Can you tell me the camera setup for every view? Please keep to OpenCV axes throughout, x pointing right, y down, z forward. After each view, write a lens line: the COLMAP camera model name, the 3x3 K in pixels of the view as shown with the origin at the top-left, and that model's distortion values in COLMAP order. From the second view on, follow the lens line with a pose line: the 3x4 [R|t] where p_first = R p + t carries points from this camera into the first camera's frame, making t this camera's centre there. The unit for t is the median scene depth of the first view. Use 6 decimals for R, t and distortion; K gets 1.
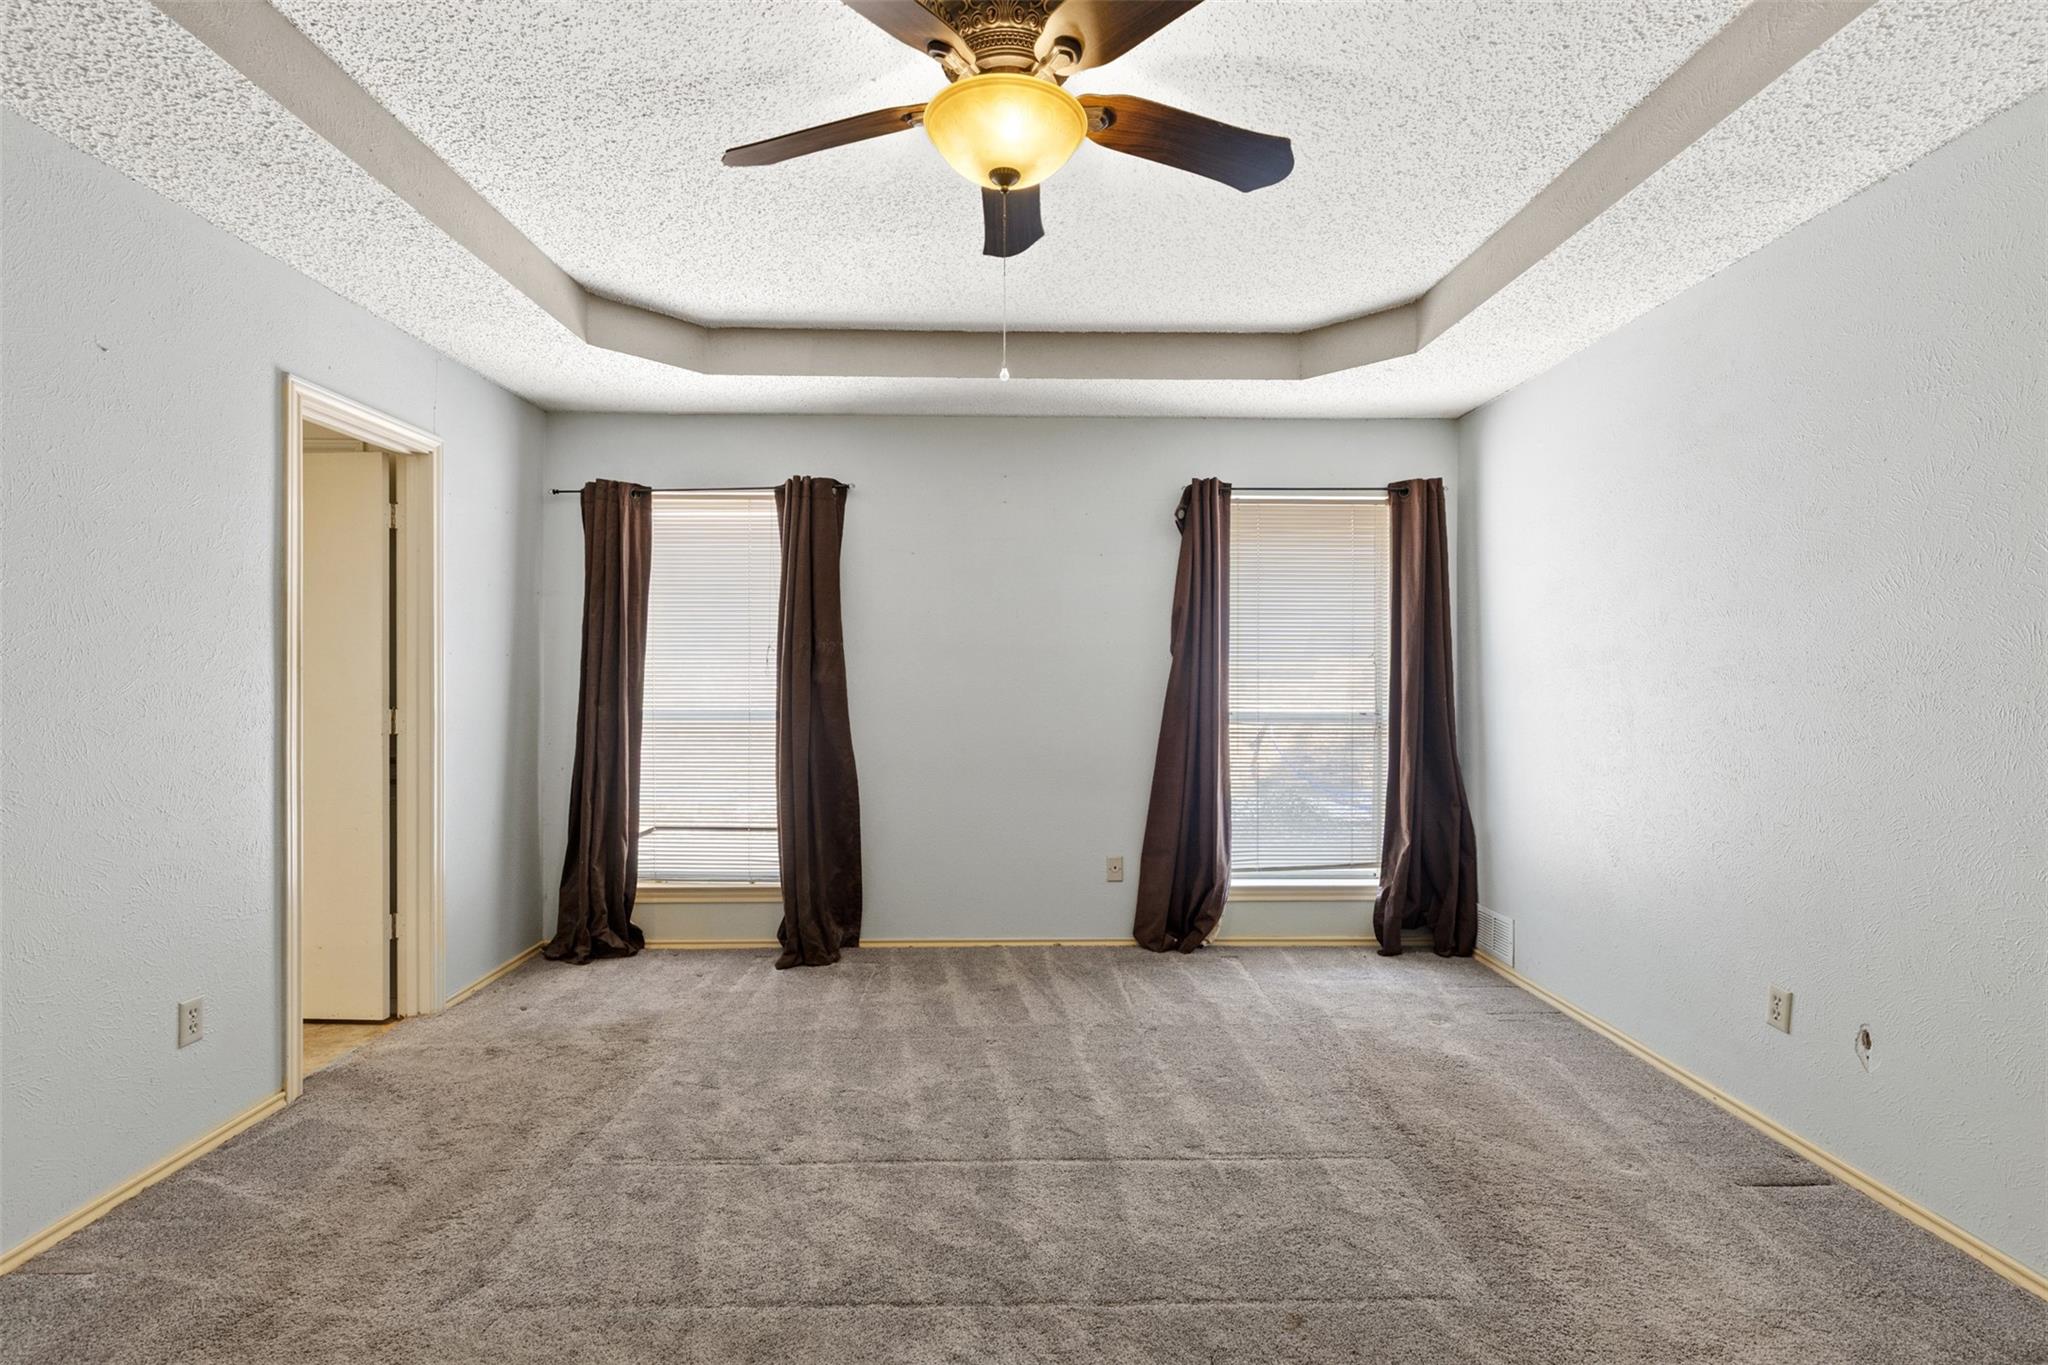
lens RADIAL K [[922.2, 0, 1024.9], [0, 922.2, 685.0], [0, 0, 1]] dist [0.008298, -0.001590]
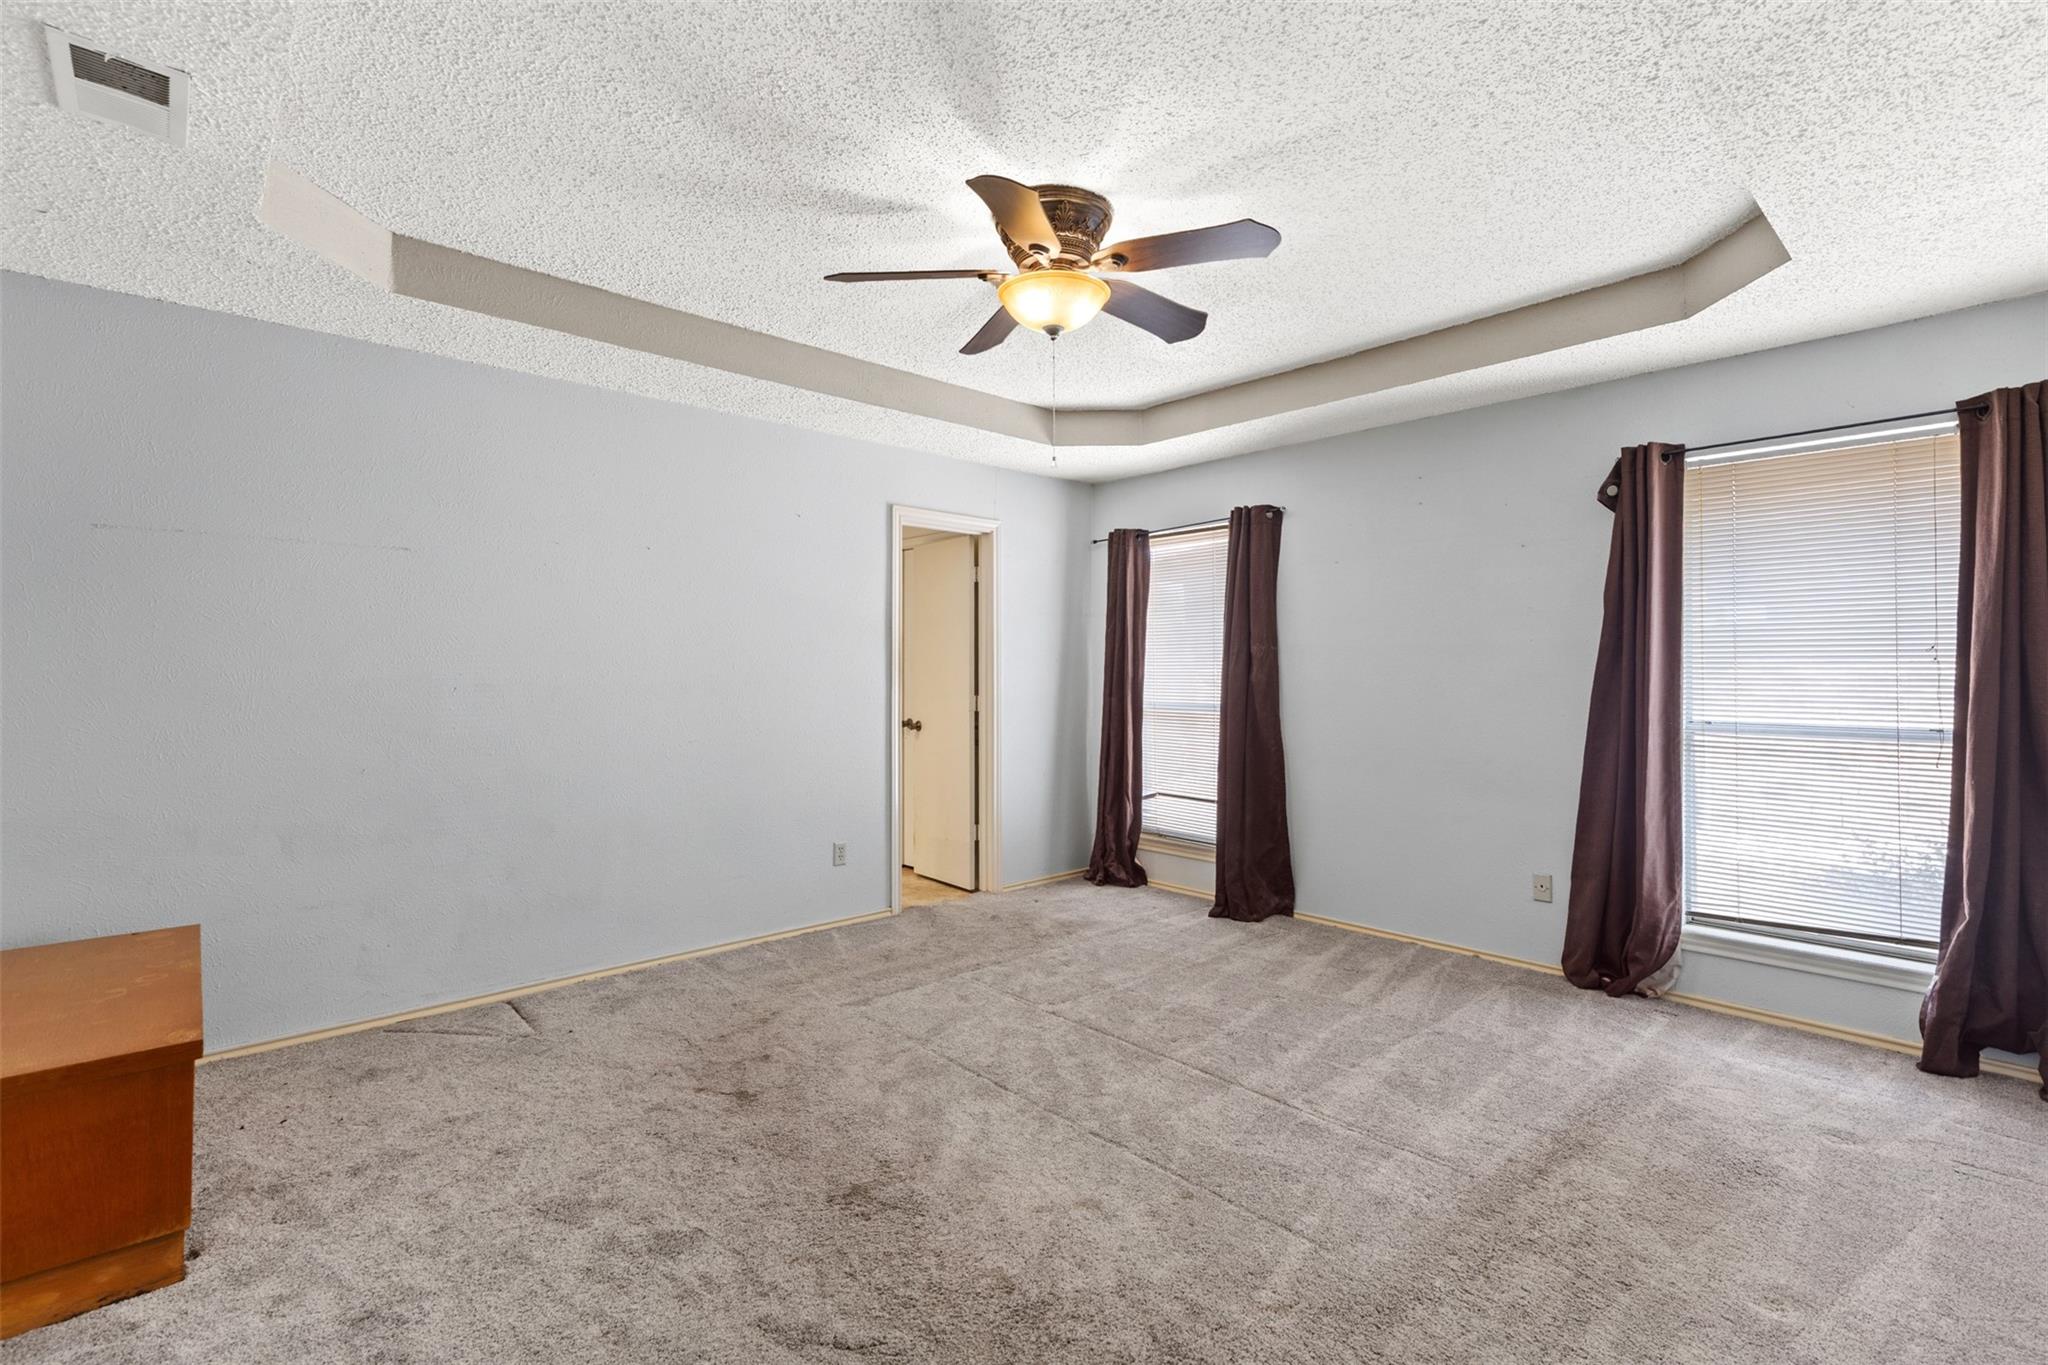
lens RADIAL K [[922.2, 0, 1019.0], [0, 922.2, 678.7], [0, 0, 1]] dist [0.008298, -0.001590]
pose [[0.663460, 0.004758, -0.748197, 0.510566], [-0.010876, 0.999935, -0.003285, 0.001606], [0.748133, 0.010317, 0.663469, 0.003644]]
